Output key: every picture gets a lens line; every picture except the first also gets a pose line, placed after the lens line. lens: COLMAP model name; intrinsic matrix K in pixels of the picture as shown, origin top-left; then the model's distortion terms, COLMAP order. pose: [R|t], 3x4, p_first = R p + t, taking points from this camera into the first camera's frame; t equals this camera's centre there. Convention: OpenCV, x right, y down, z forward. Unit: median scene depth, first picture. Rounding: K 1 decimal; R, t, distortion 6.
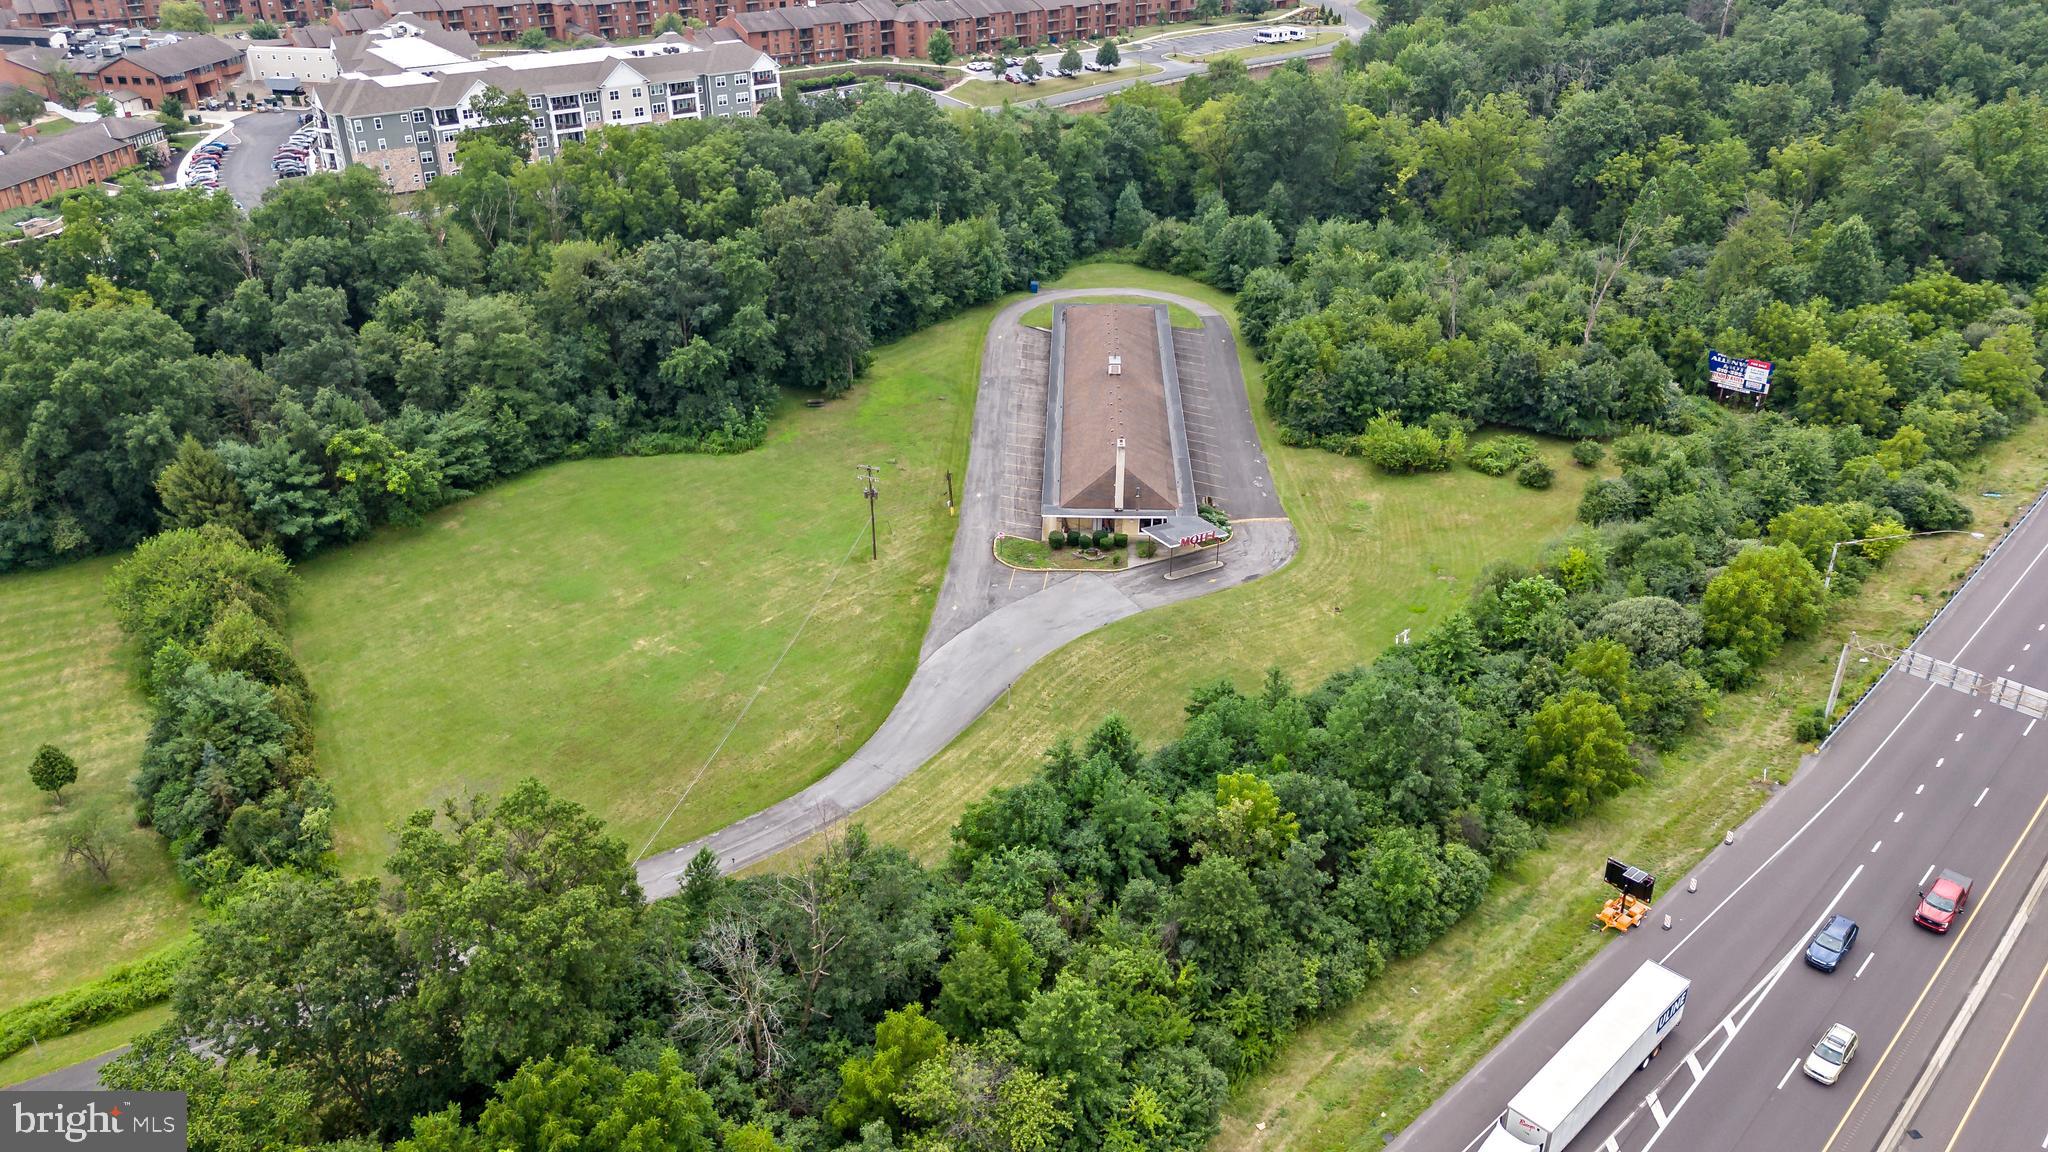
lens RADIAL K [[1501.3, 0, 1027.1], [0, 1501.3, 567.2], [0, 0, 1]] dist [0.092528, -0.130923]
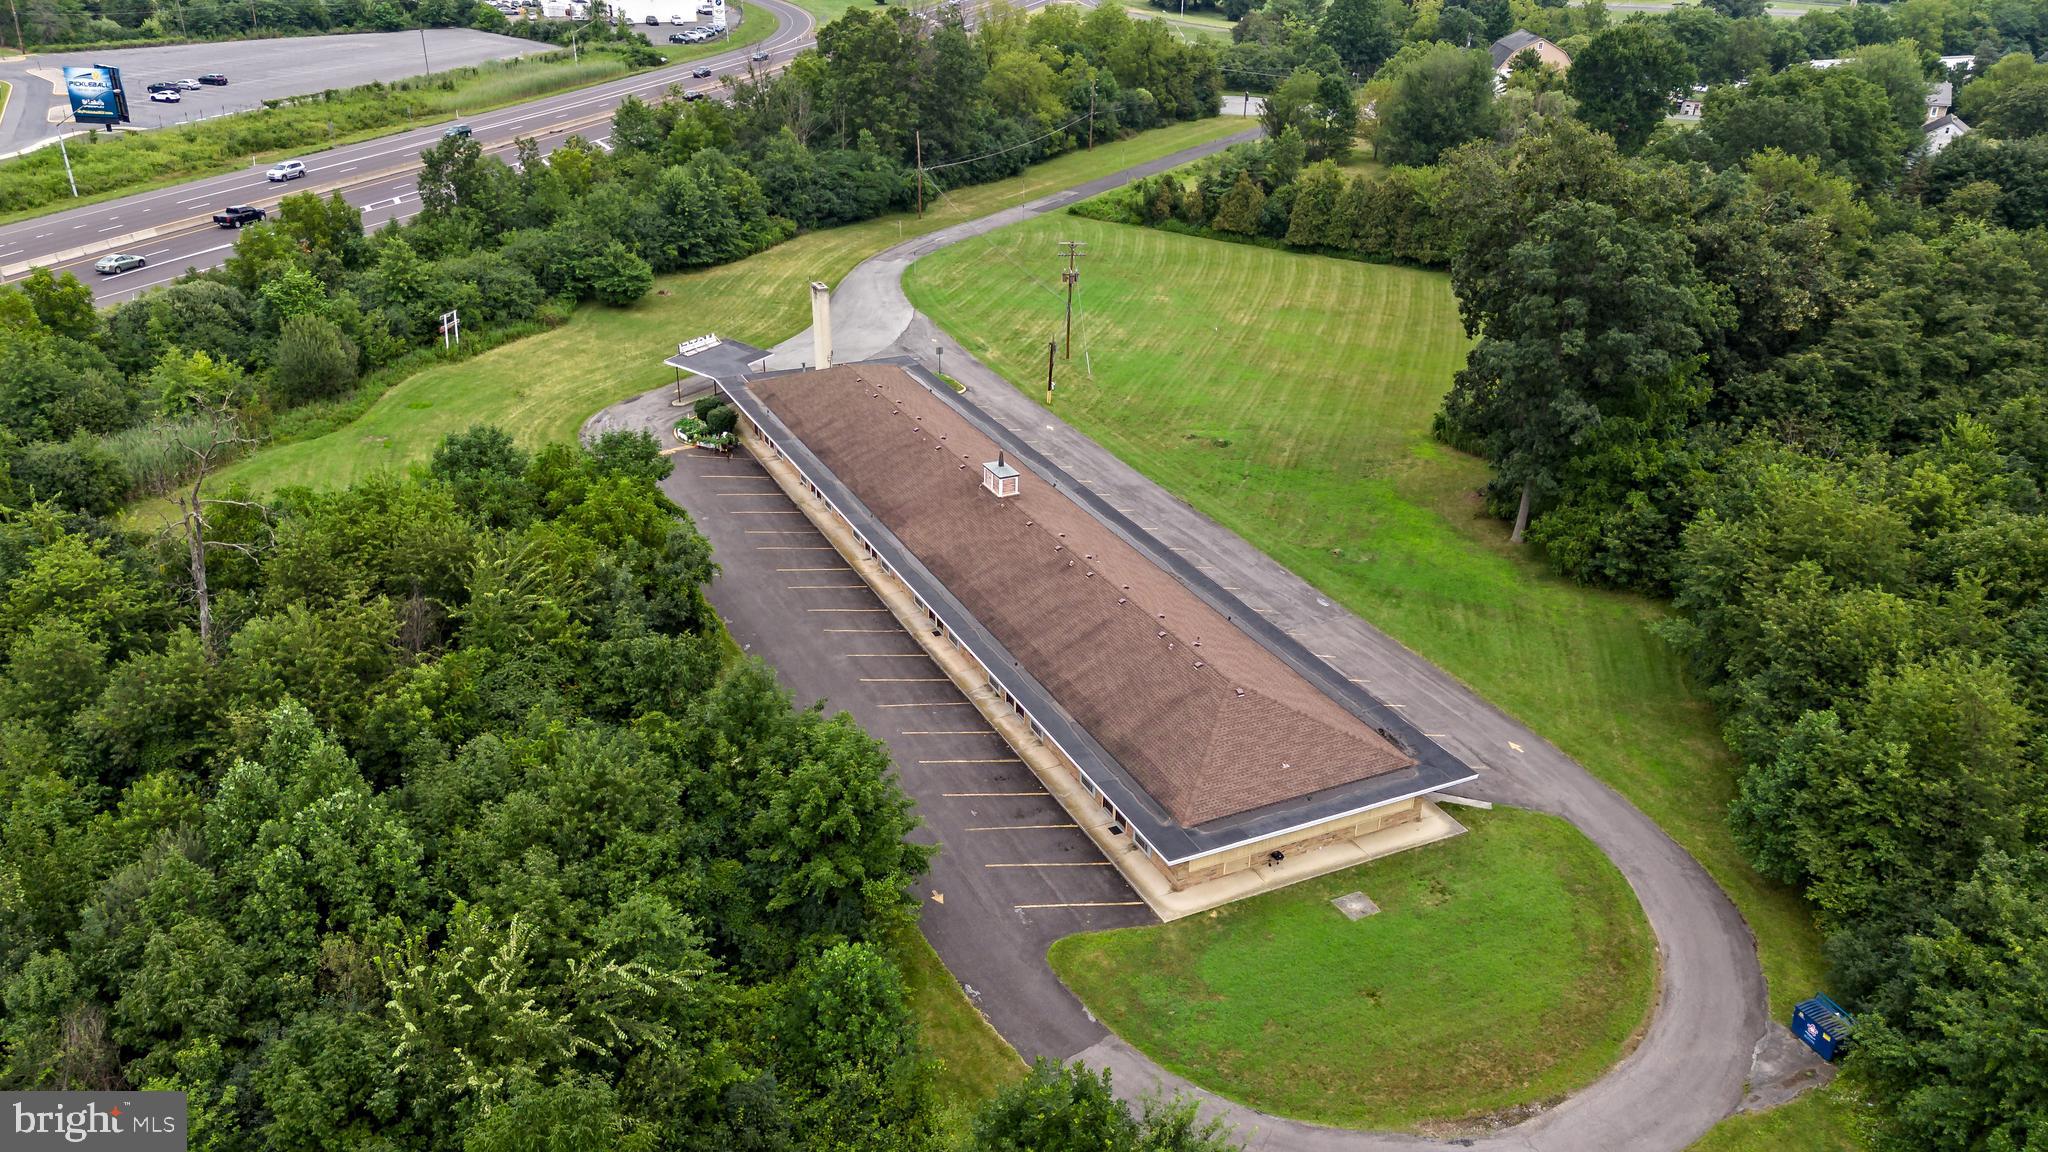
lens RADIAL K [[1502.1, 0, 1024.0], [0, 1502.1, 576.0], [0, 0, 1]] dist [0.061524, -0.055038]
pose [[-0.882774, 0.187794, -0.430631, 0.278091], [-0.238089, 0.611367, 0.754682, -0.501969], [0.404998, 0.768742, -0.494987, 1.304887]]
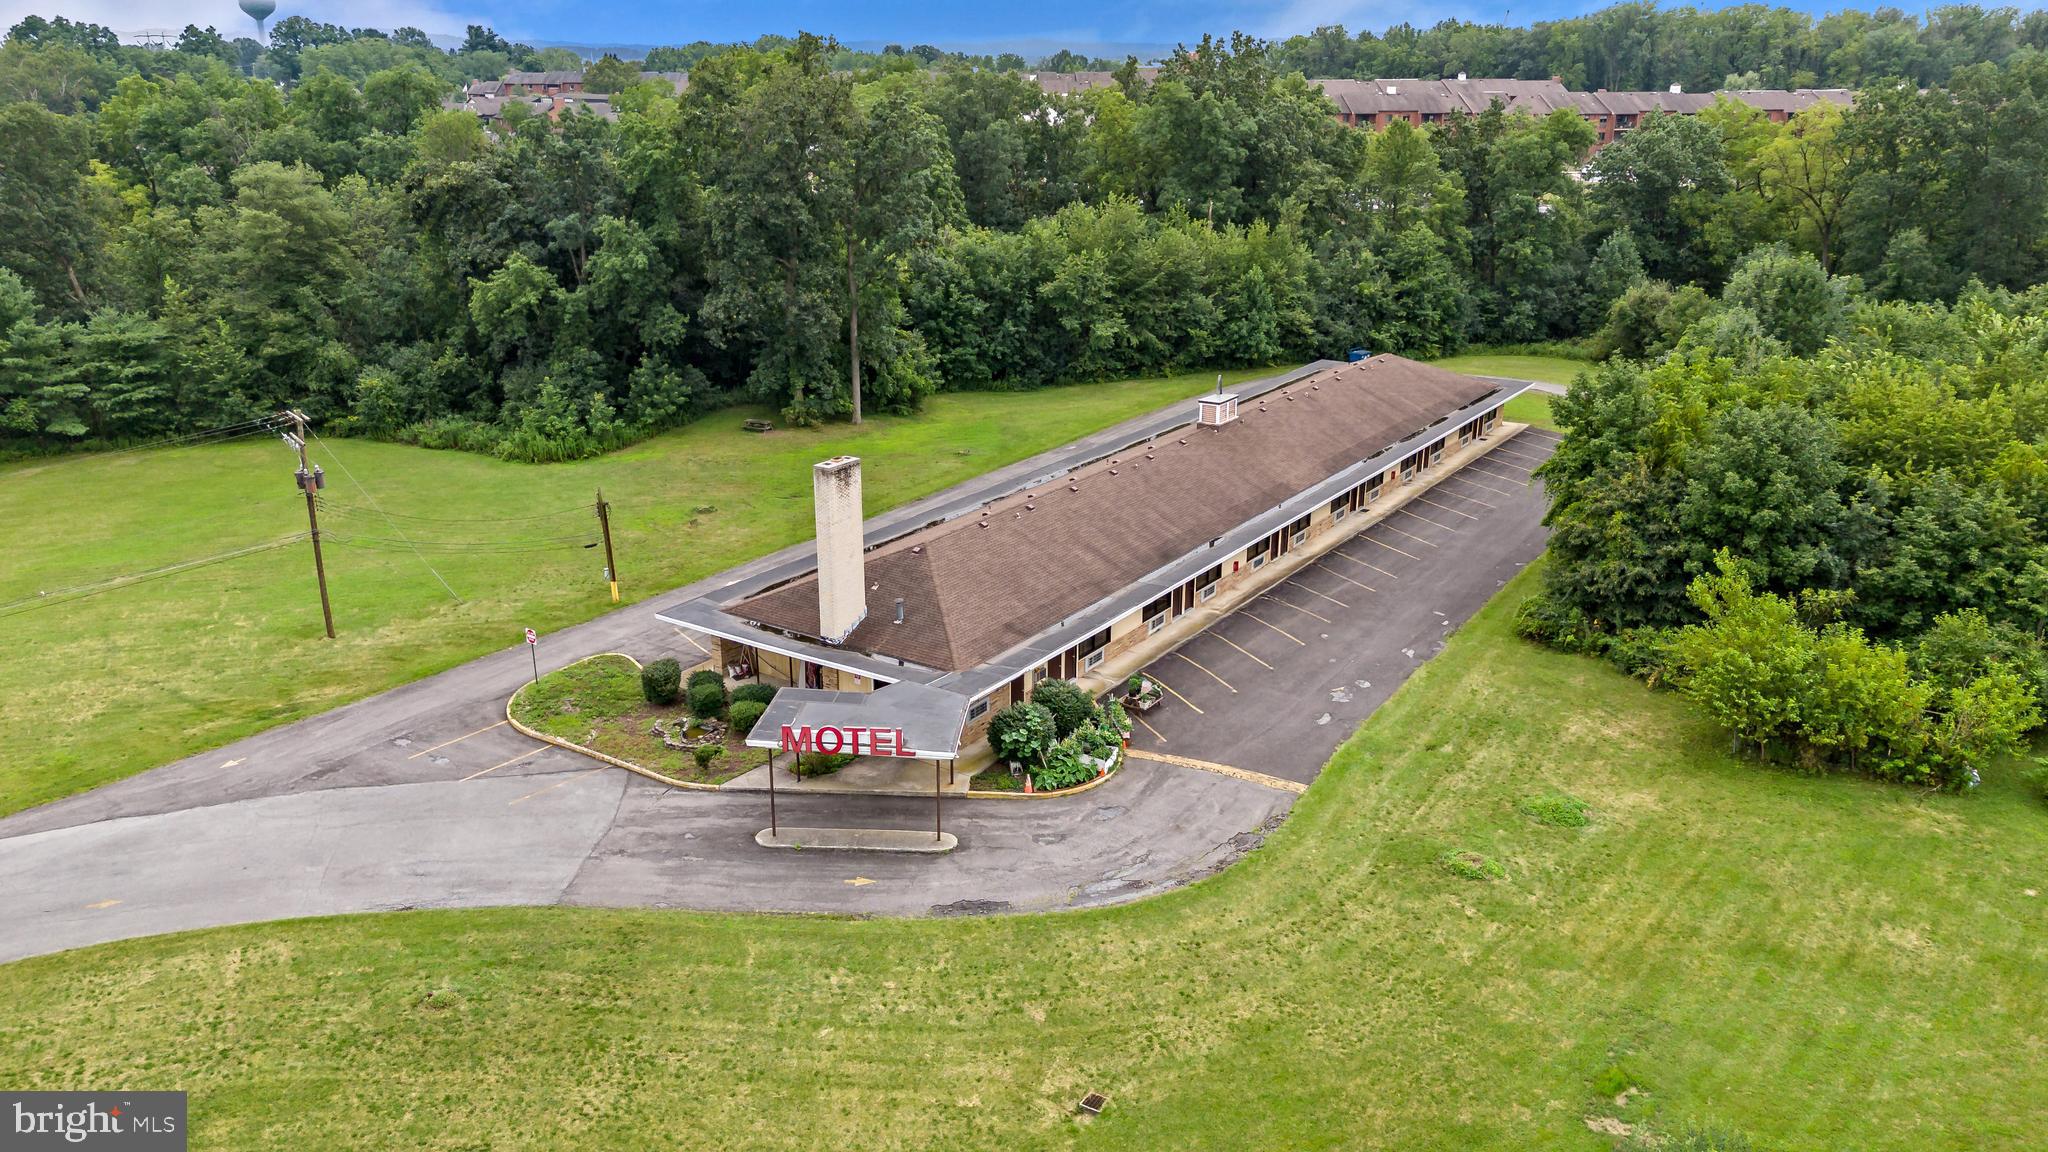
lens RADIAL K [[1481.7, 0, 1032.1], [0, 1481.7, 587.9], [0, 0, 1]] dist [0.108745, -0.142832]
pose [[0.849279, 0.176102, -0.497709, 0.253549], [-0.250968, 0.964065, -0.087136, -0.028030], [0.464479, 0.198912, 0.862956, 0.605296]]
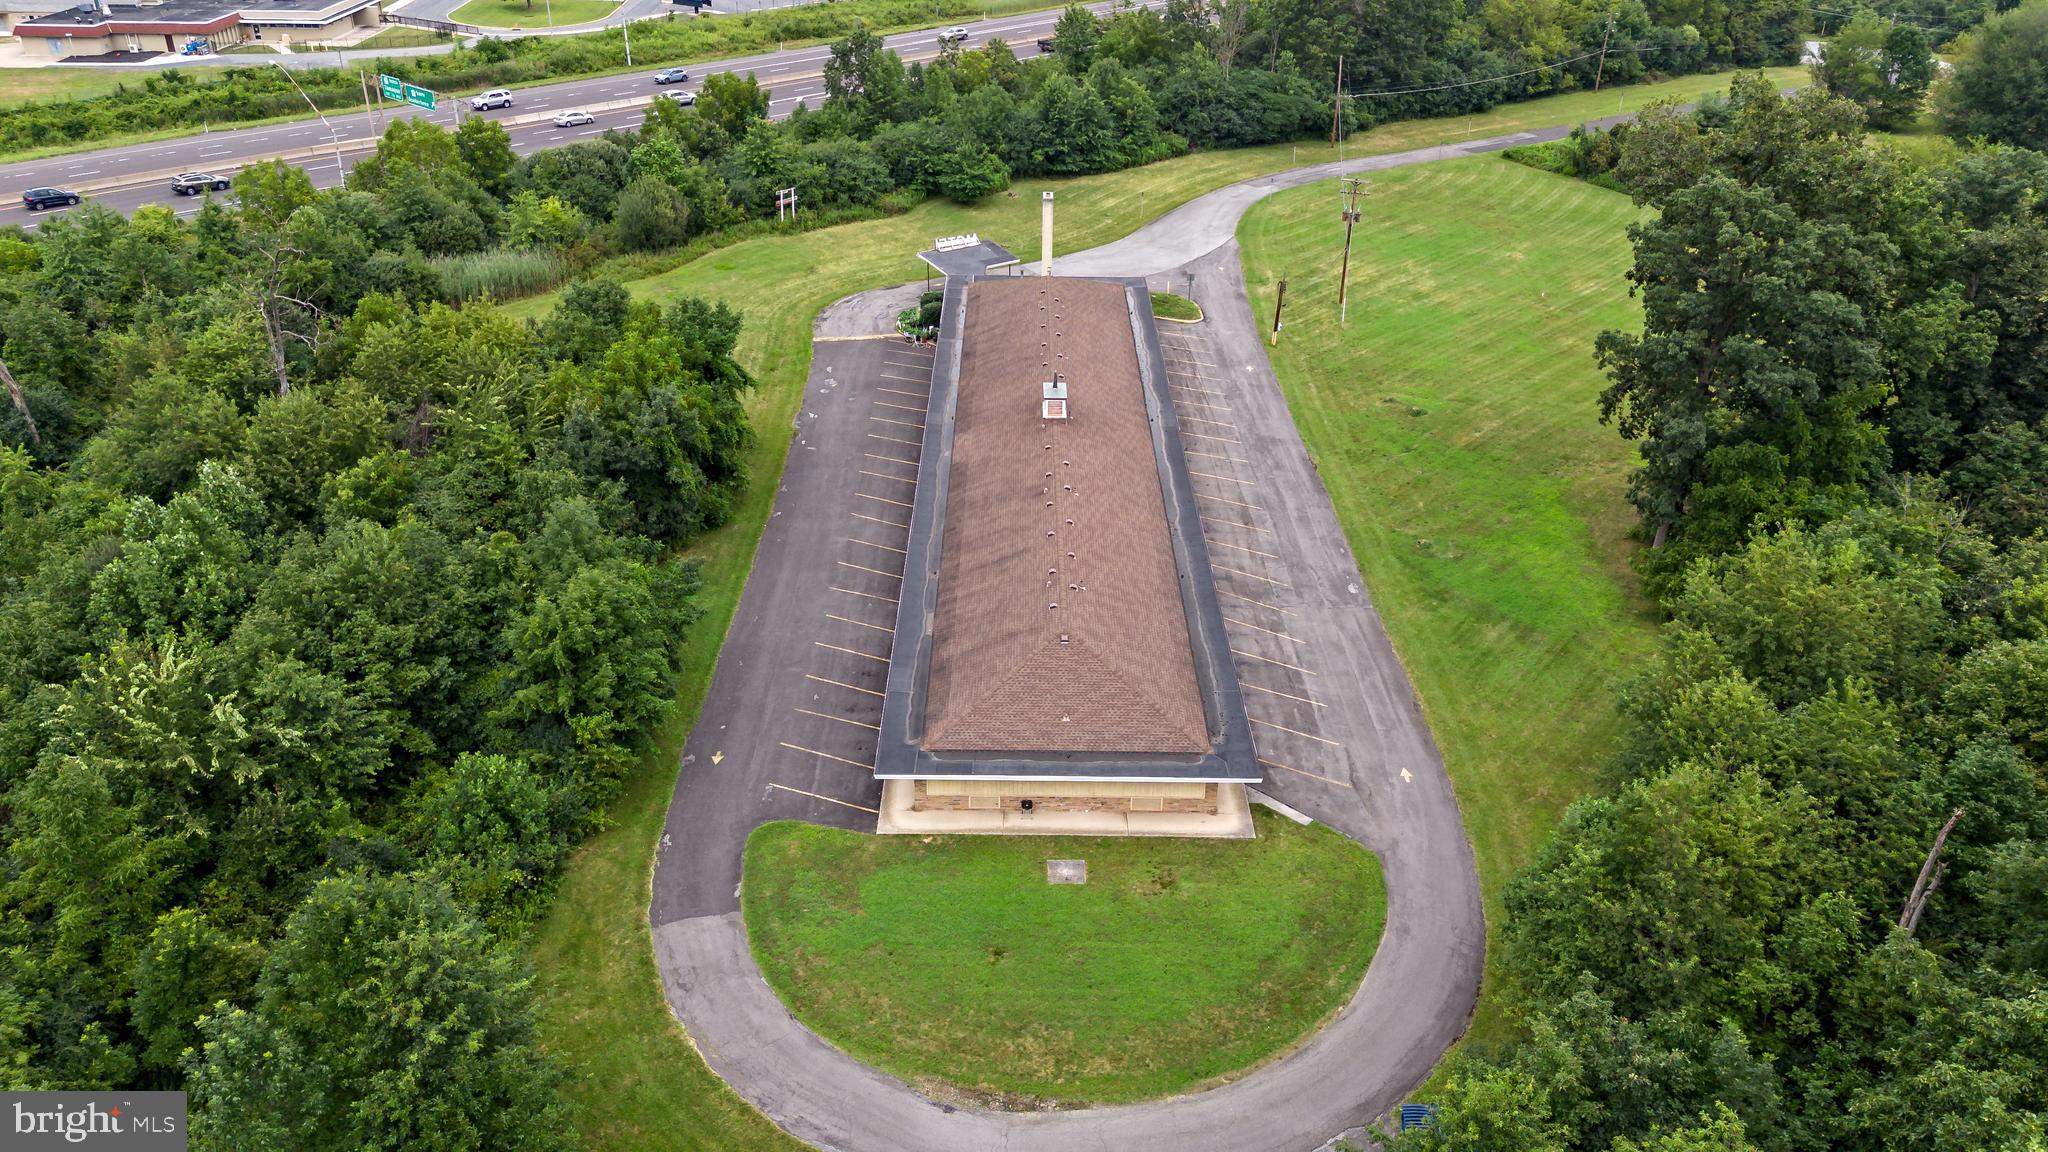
lens RADIAL K [[1501.3, 0, 1027.1], [0, 1501.3, 567.2], [0, 0, 1]] dist [0.092528, -0.130923]
pose [[-0.999145, 0.007750, -0.040599, 0.091641], [-0.029564, 0.552428, 0.833036, -0.527868], [0.028884, 0.833524, -0.551727, 1.351373]]
